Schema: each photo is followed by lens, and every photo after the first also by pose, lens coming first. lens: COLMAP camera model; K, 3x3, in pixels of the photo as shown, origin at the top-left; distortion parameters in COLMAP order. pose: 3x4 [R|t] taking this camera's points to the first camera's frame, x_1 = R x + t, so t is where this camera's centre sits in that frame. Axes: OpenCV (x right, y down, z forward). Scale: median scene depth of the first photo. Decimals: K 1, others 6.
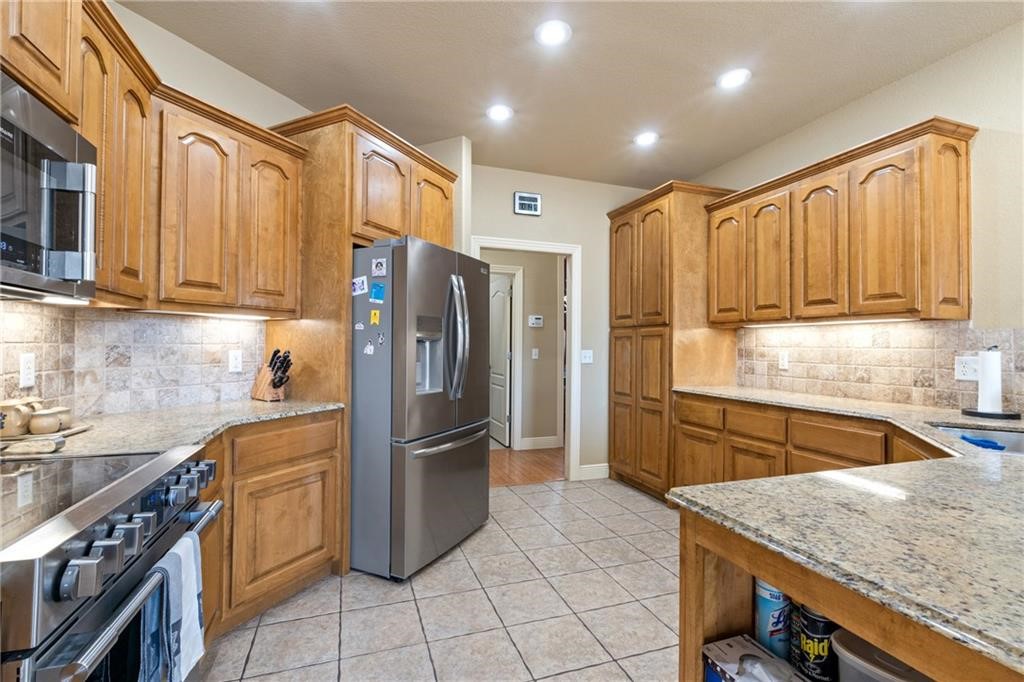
lens RADIAL K [[465.3, 0, 513.7], [0, 465.3, 338.6], [0, 0, 1]] dist [-0.000547, 0.000396]
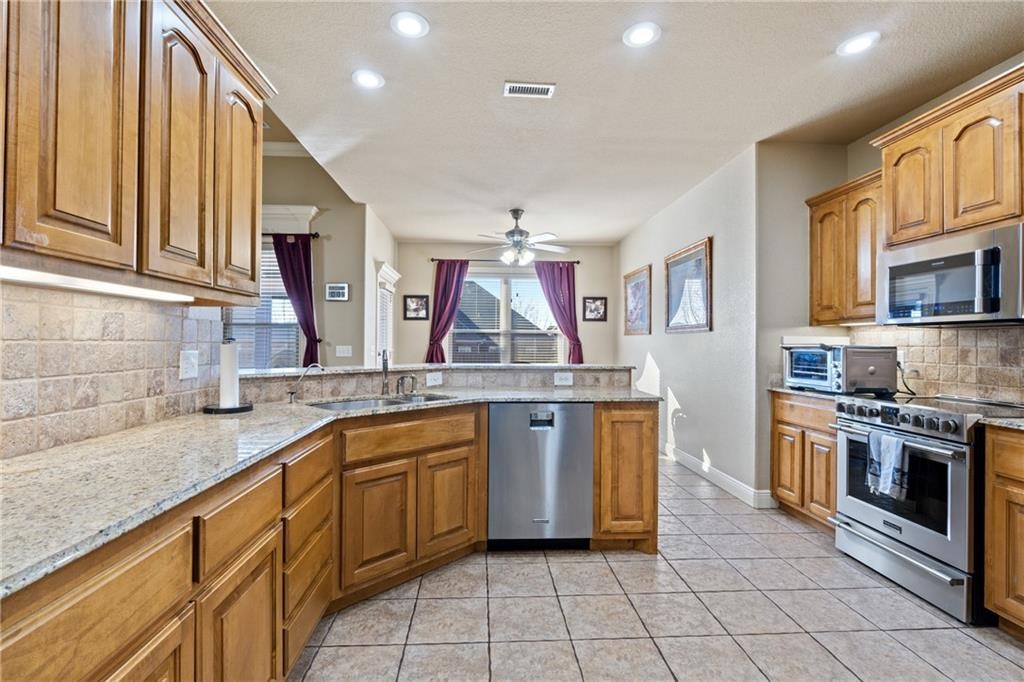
lens RADIAL K [[465.3, 0, 513.7], [0, 465.3, 338.6], [0, 0, 1]] dist [-0.000547, 0.000396]
pose [[-0.961785, -0.012174, 0.273534, 0.149555], [-0.019042, 0.999566, -0.022469, 0.020703], [-0.273141, -0.026819, -0.961600, 1.359934]]
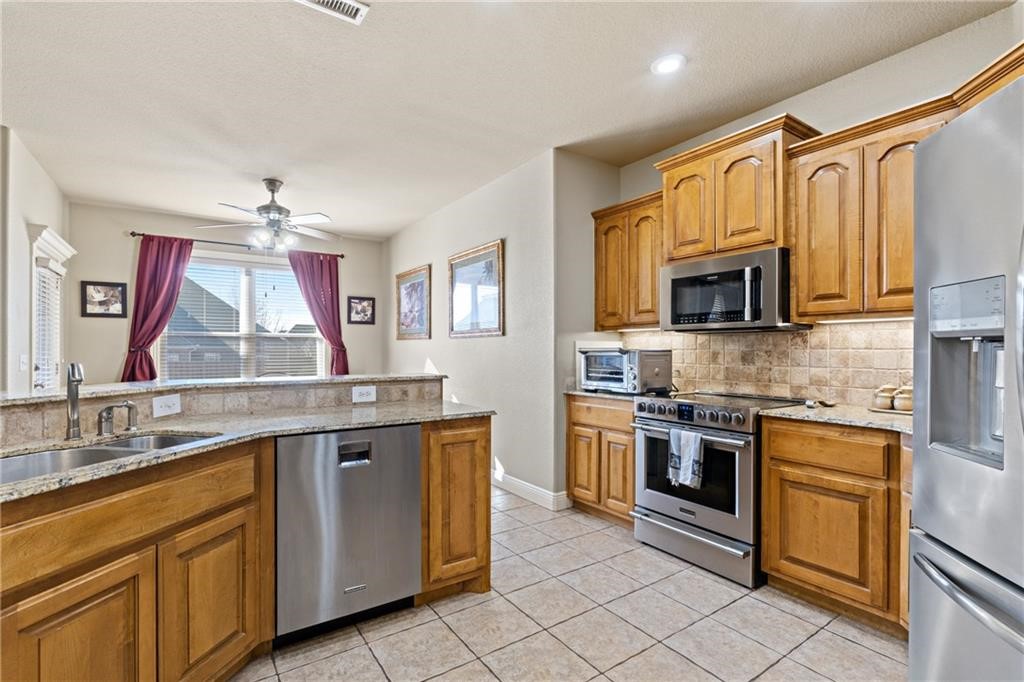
lens RADIAL K [[467.4, 0, 505.3], [0, 467.4, 347.6], [0, 0, 1]] dist [-0.007632, 0.000114]
pose [[-0.968538, -0.008507, -0.248720, 0.308642], [-0.003434, 0.999777, -0.020826, 0.018957], [0.248842, -0.019317, -0.968352, 1.169781]]
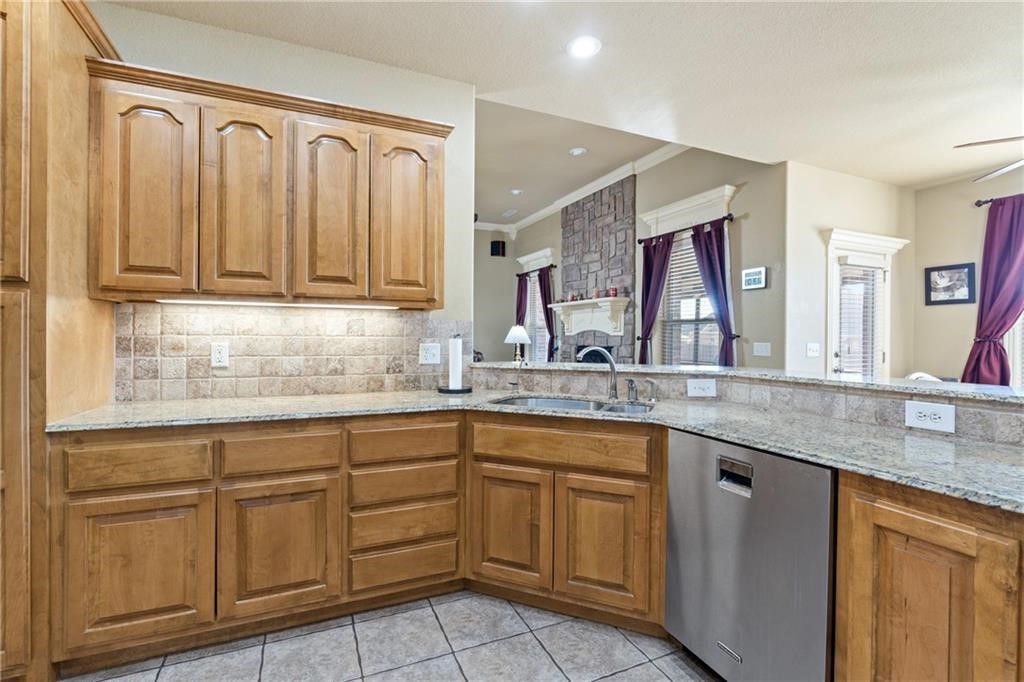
lens RADIAL K [[475.4, 0, 507.8], [0, 475.4, 336.8], [0, 0, 1]] dist [-0.002402, -0.000199]
pose [[-0.065593, -0.009684, 0.997799, -0.175341], [-0.022509, 0.999713, 0.008223, 0.006891], [-0.997593, -0.021920, -0.065793, 0.727568]]
